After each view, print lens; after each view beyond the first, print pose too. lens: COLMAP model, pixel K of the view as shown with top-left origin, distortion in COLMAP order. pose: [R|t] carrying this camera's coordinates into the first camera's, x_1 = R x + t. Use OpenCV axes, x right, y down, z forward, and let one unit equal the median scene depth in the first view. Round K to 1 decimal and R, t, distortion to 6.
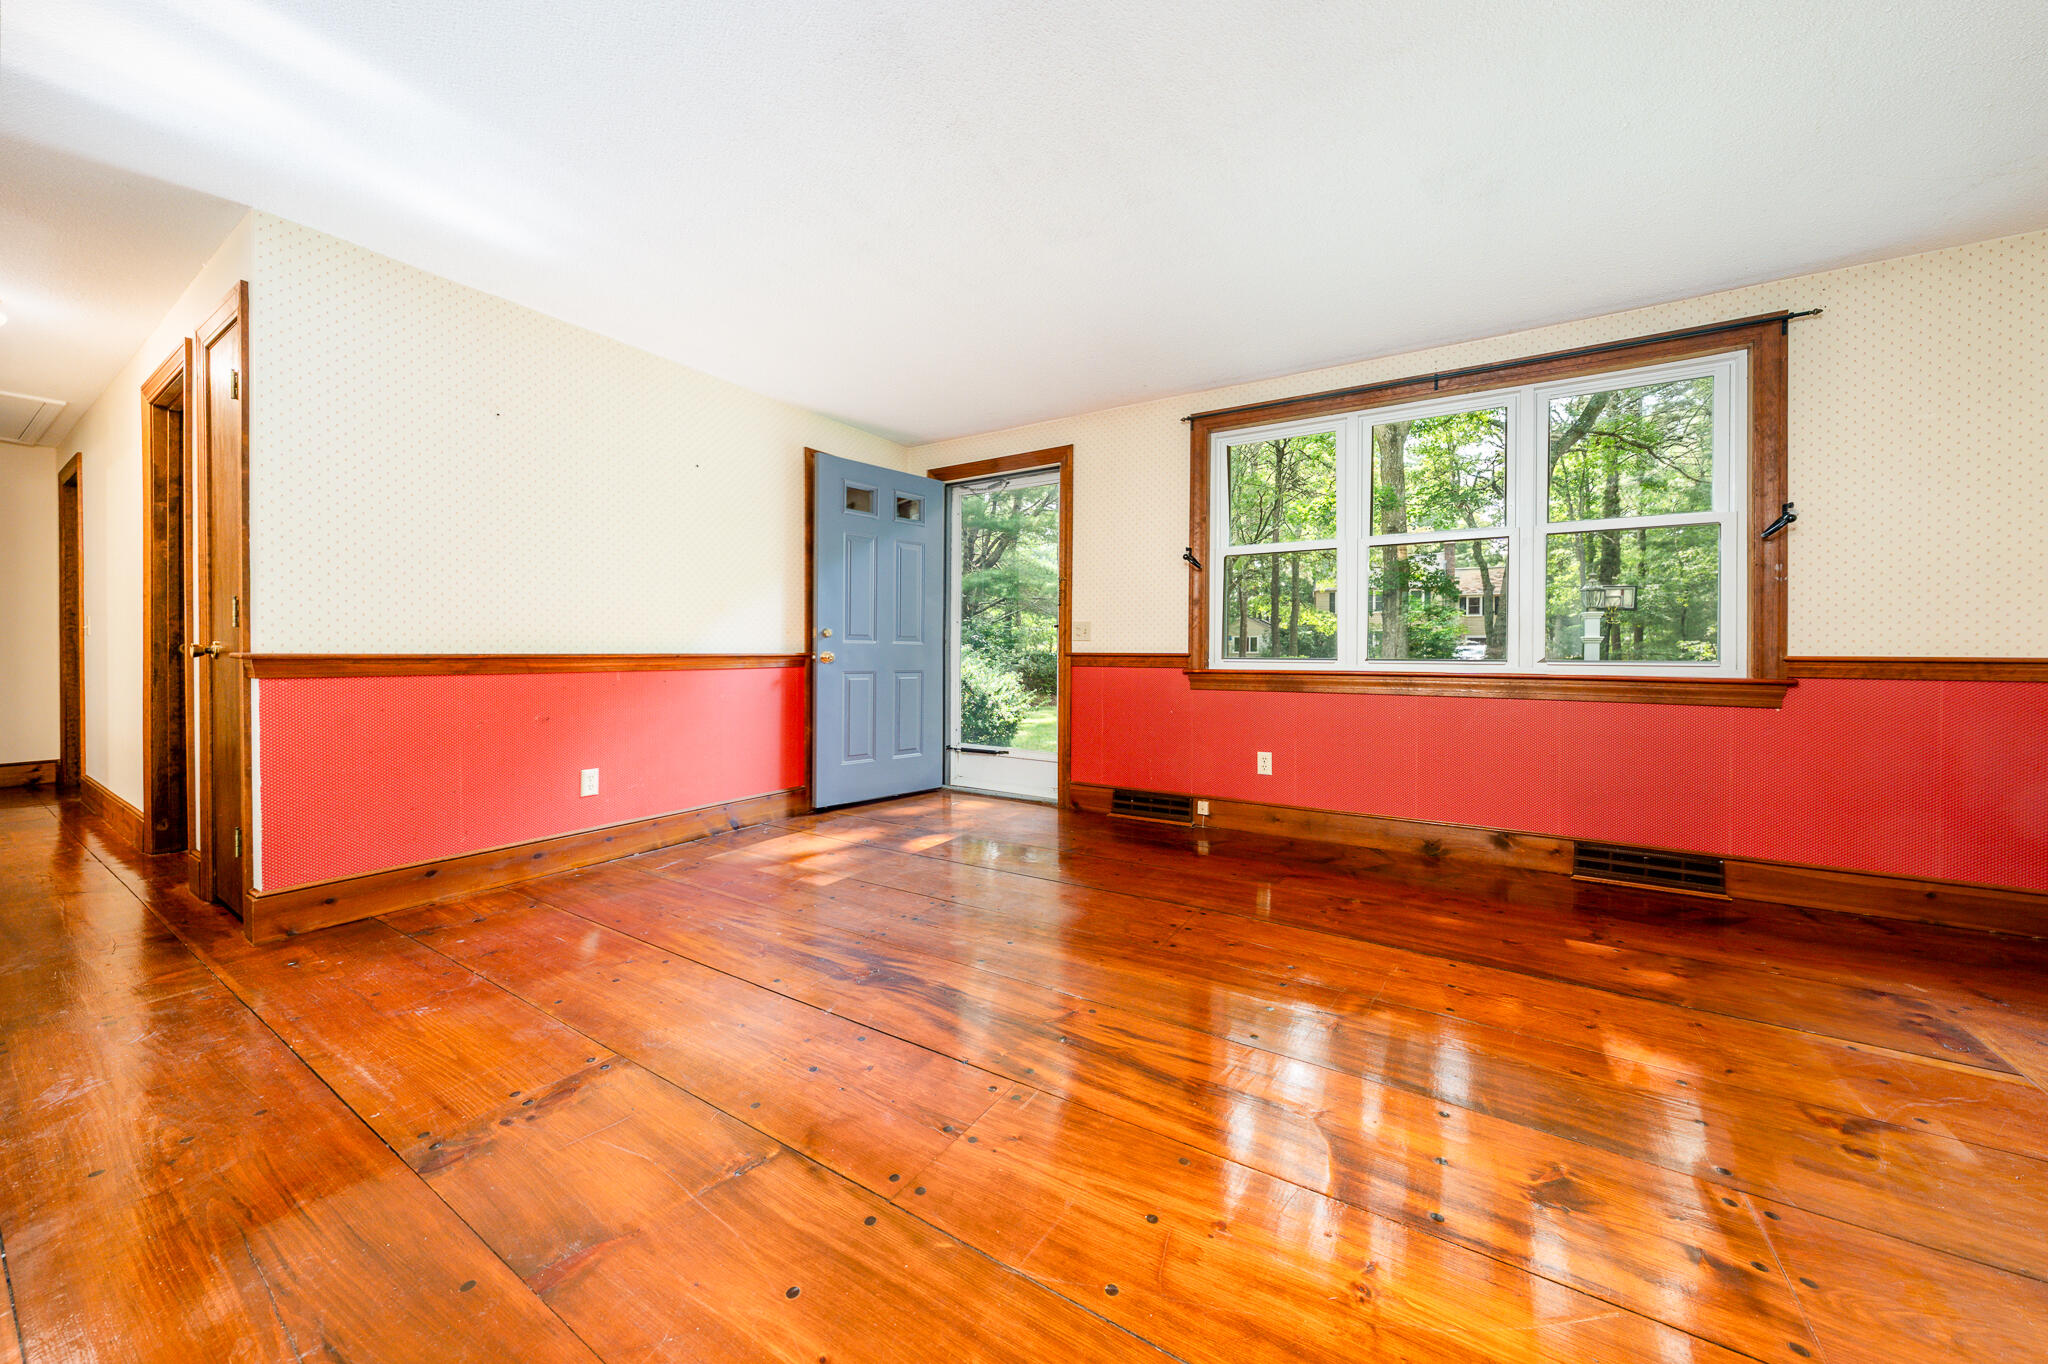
lens RADIAL K [[703.5, 0, 1028.1], [0, 703.5, 655.8], [0, 0, 1]] dist [-0.001139, -0.000060]
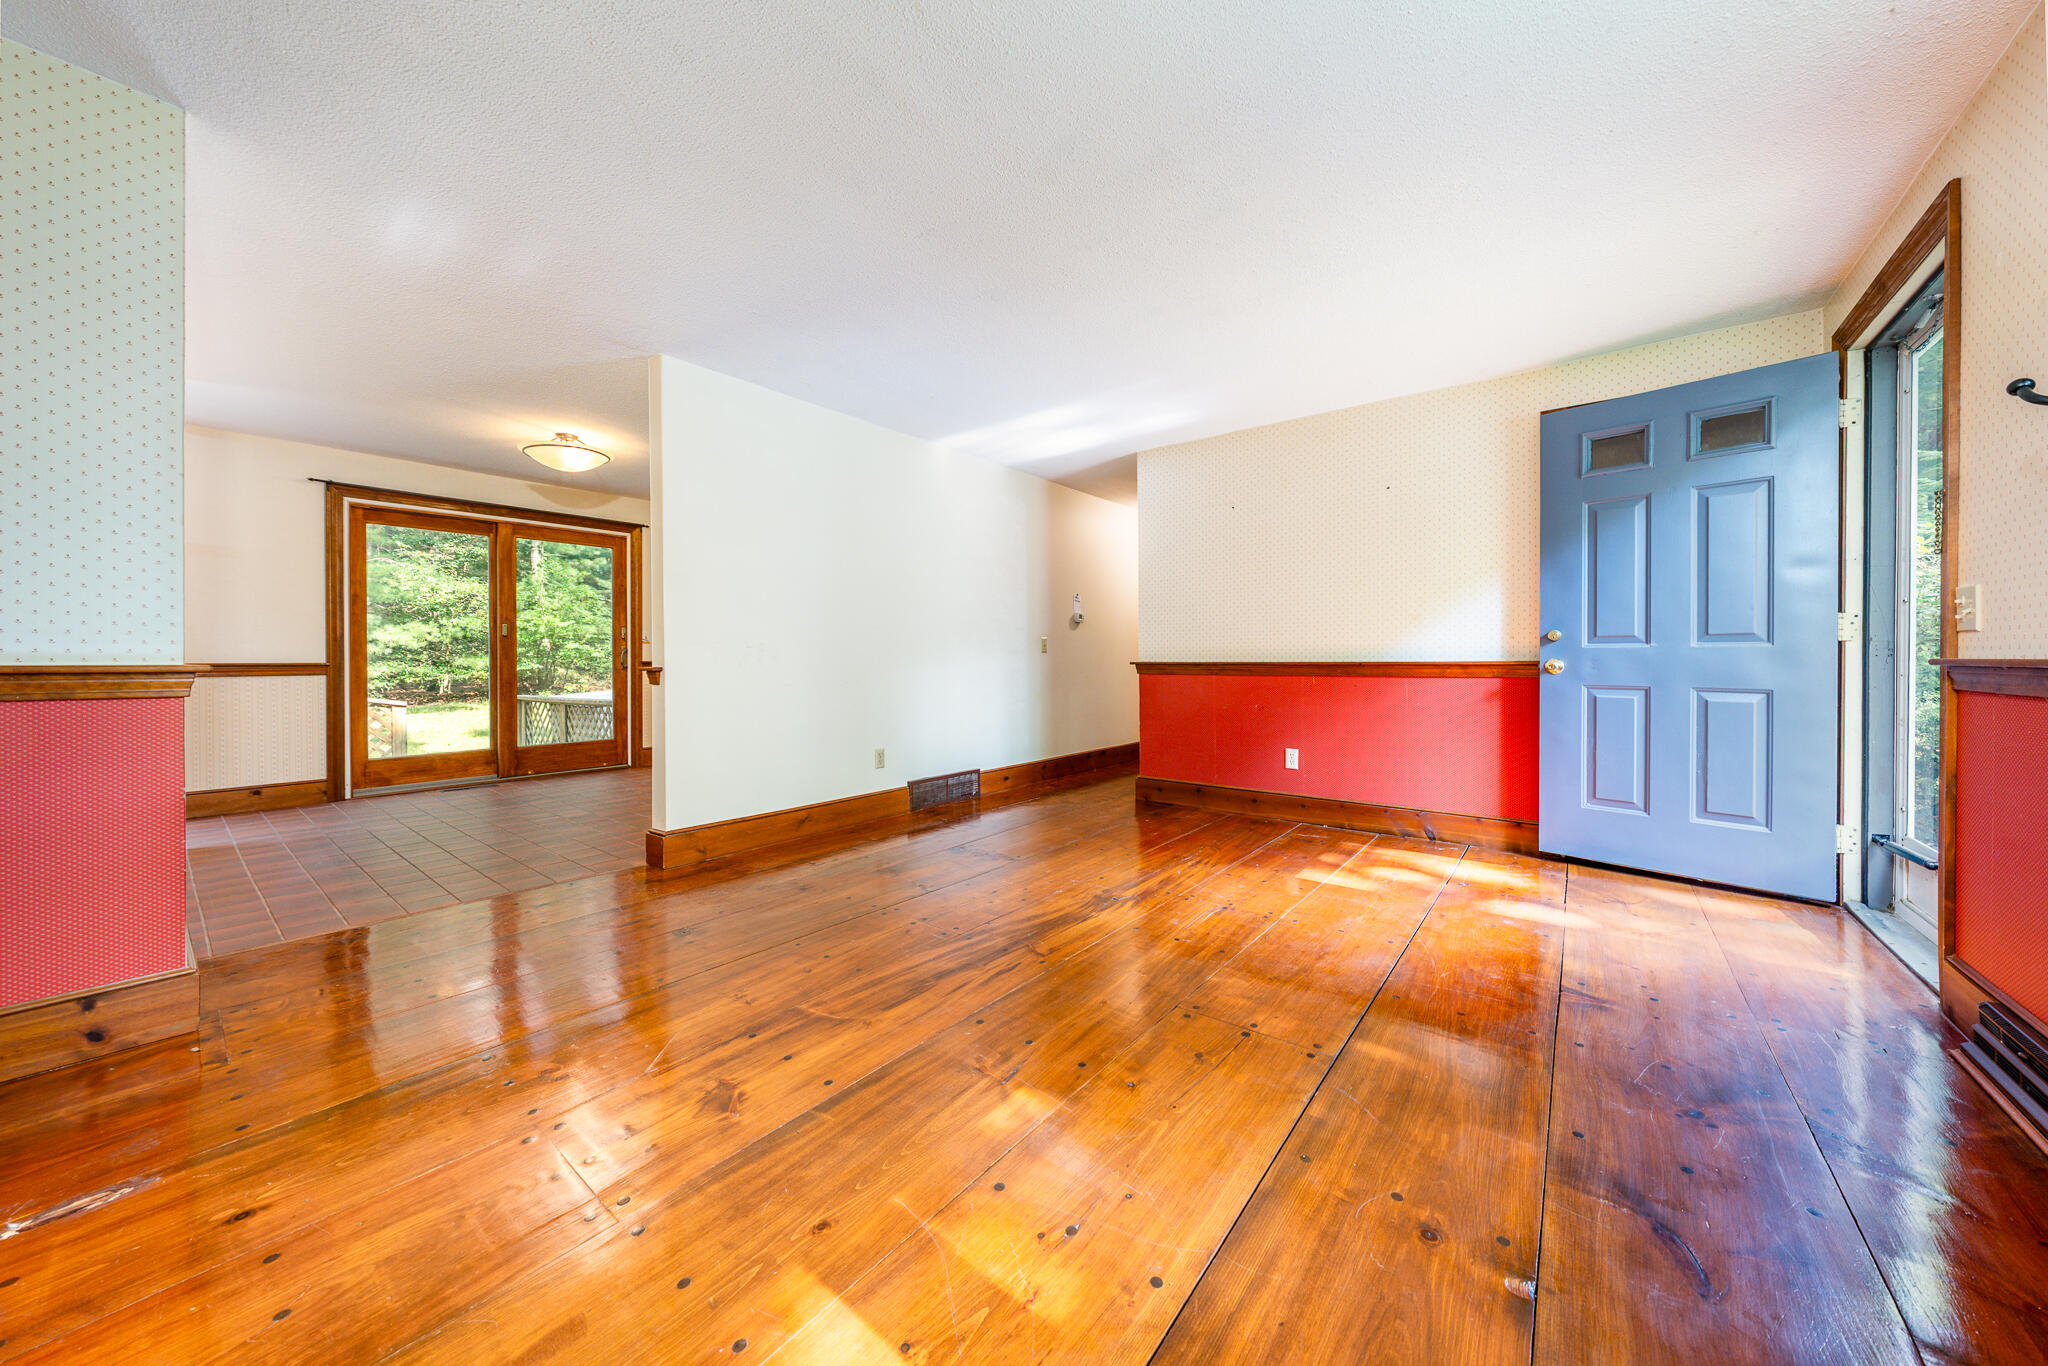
lens RADIAL K [[703.5, 0, 1028.1], [0, 703.5, 656.8], [0, 0, 1]] dist [-0.001139, -0.000060]
pose [[-0.103081, -0.007207, -0.994647, 0.902199], [-0.004345, 0.999967, -0.006795, -0.000898], [0.994663, 0.003621, -0.103109, 0.776101]]
